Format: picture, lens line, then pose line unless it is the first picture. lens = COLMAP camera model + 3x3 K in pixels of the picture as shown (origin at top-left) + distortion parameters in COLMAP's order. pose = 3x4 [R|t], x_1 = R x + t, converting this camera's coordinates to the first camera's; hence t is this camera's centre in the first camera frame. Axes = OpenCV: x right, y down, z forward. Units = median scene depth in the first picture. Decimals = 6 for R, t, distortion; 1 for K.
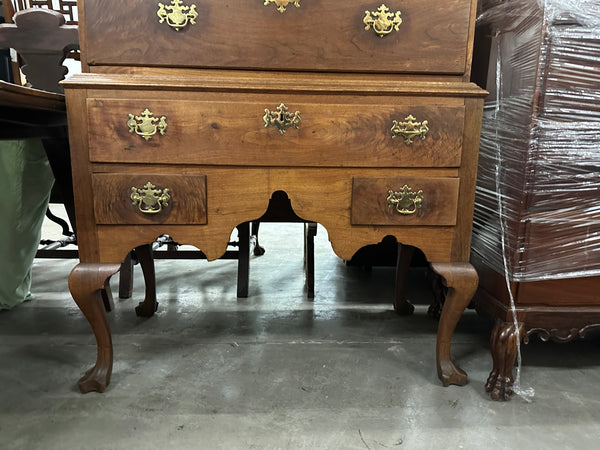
lens RADIAL K [[405.7, 0, 298.3], [0, 405.7, 233.6], [0, 0, 1]] dist [0.047267, -0.066577]
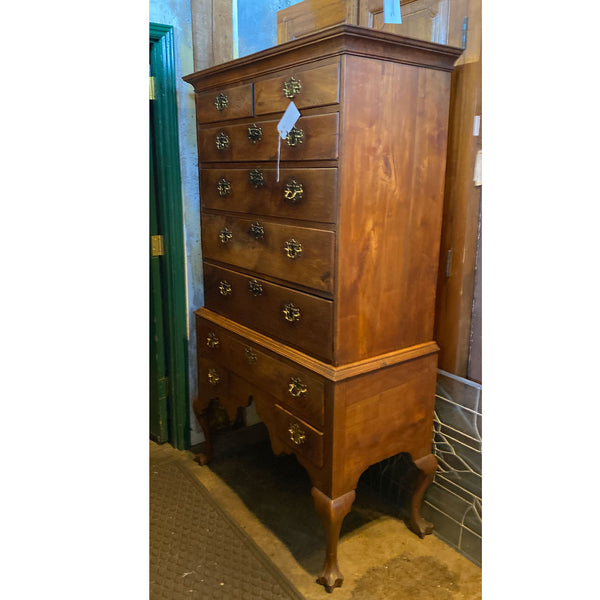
lens RADIAL K [[515.2, 0, 265.6], [0, 515.2, 289.0], [0, 0, 1]] dist [0.001896, -0.001071]
pose [[0.516715, 0.173425, -0.838409, 1.668415], [-0.128862, 0.983867, 0.124095, -0.797063], [0.846404, 0.043918, 0.530727, -0.086977]]
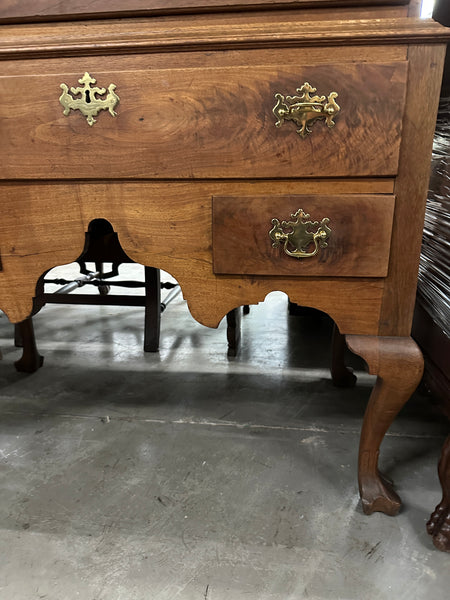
lens RADIAL K [[404.8, 0, 224.9], [0, 404.8, 312.0], [0, 0, 1]] dist [0.055941, -0.087504]
pose [[0.987305, 0.028202, -0.156314, 0.256830], [-0.010912, 0.993829, 0.110384, -0.033767], [0.158463, -0.107277, 0.981520, 0.385008]]
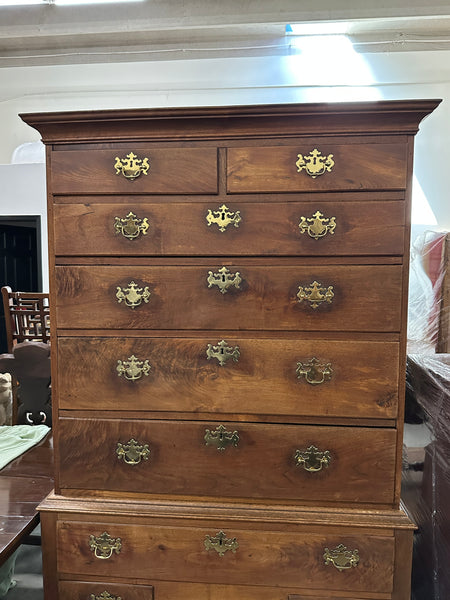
lens RADIAL K [[404.6, 0, 226.5], [0, 404.6, 325.7], [0, 0, 1]] dist [0.113277, -0.191174]
pose [[0.990098, -0.003993, -0.140323, 0.129105], [-0.011402, 0.994005, -0.108737, -0.724231], [0.139916, 0.109261, 0.984117, -0.152471]]
